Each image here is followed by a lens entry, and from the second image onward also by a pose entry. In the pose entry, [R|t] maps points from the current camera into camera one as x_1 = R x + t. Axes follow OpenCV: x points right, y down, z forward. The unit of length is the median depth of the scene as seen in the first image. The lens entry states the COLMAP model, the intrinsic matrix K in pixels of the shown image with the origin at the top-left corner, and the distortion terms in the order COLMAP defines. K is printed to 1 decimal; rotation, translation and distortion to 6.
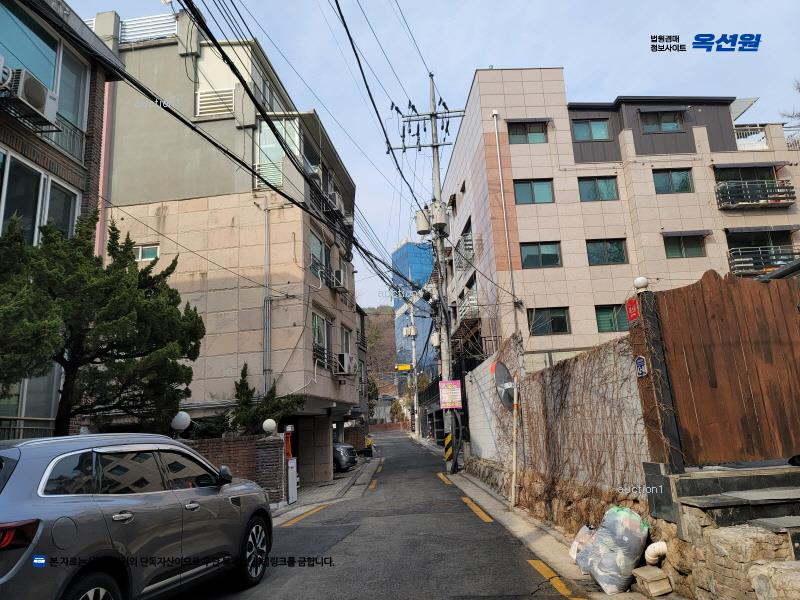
lens RADIAL K [[584.4, 0, 407.4], [0, 584.4, 294.6], [0, 0, 1]] dist [0.102332, -0.098732]
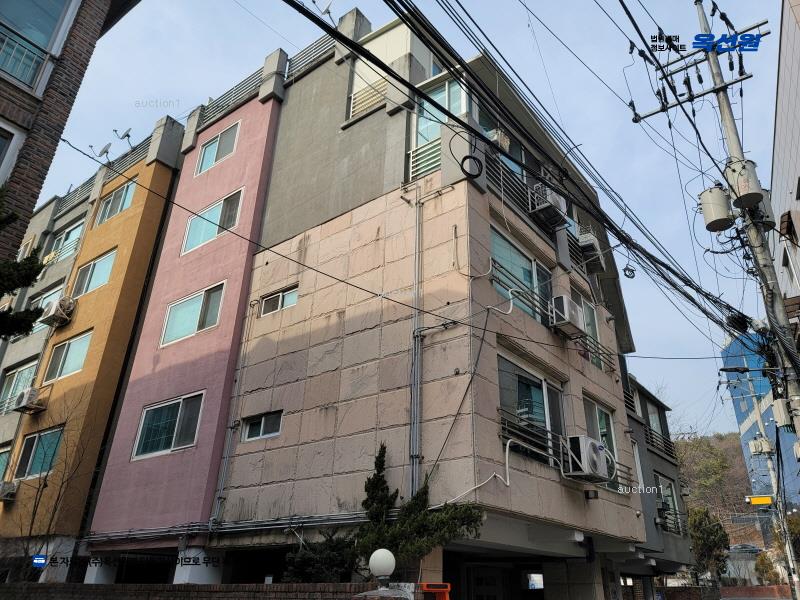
lens RADIAL K [[584.4, 0, 407.4], [0, 584.4, 294.6], [0, 0, 1]] dist [0.102332, -0.098732]
pose [[0.861741, -0.153962, -0.483423, 0.042291], [0.044719, 0.972184, -0.229910, 0.092735], [0.505373, 0.176505, 0.844656, 0.431308]]
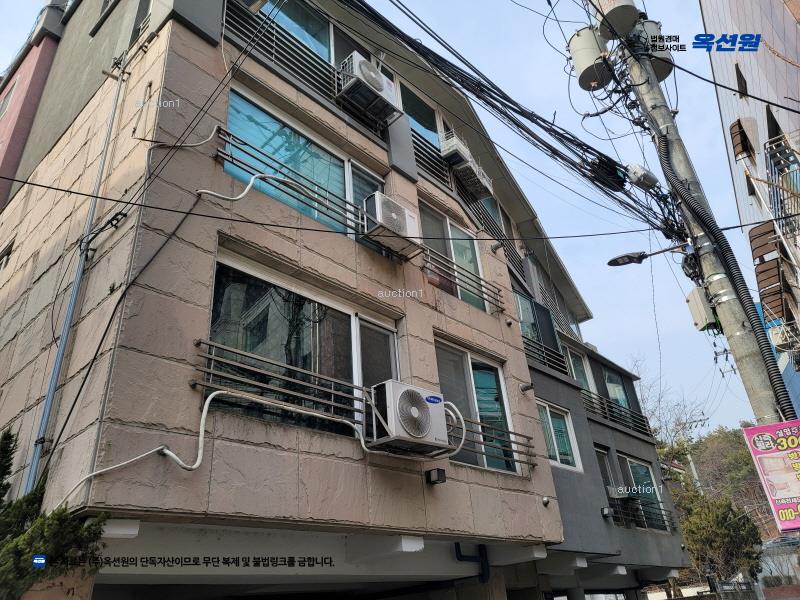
lens RADIAL K [[589.5, 0, 401.7], [0, 589.5, 288.5], [0, 0, 1]] dist [0.072398, -0.059803]
pose [[0.822302, -0.297306, -0.485210, 0.087385], [0.167208, 0.941262, -0.293373, 0.153741], [0.543931, 0.160110, 0.823713, 0.714815]]
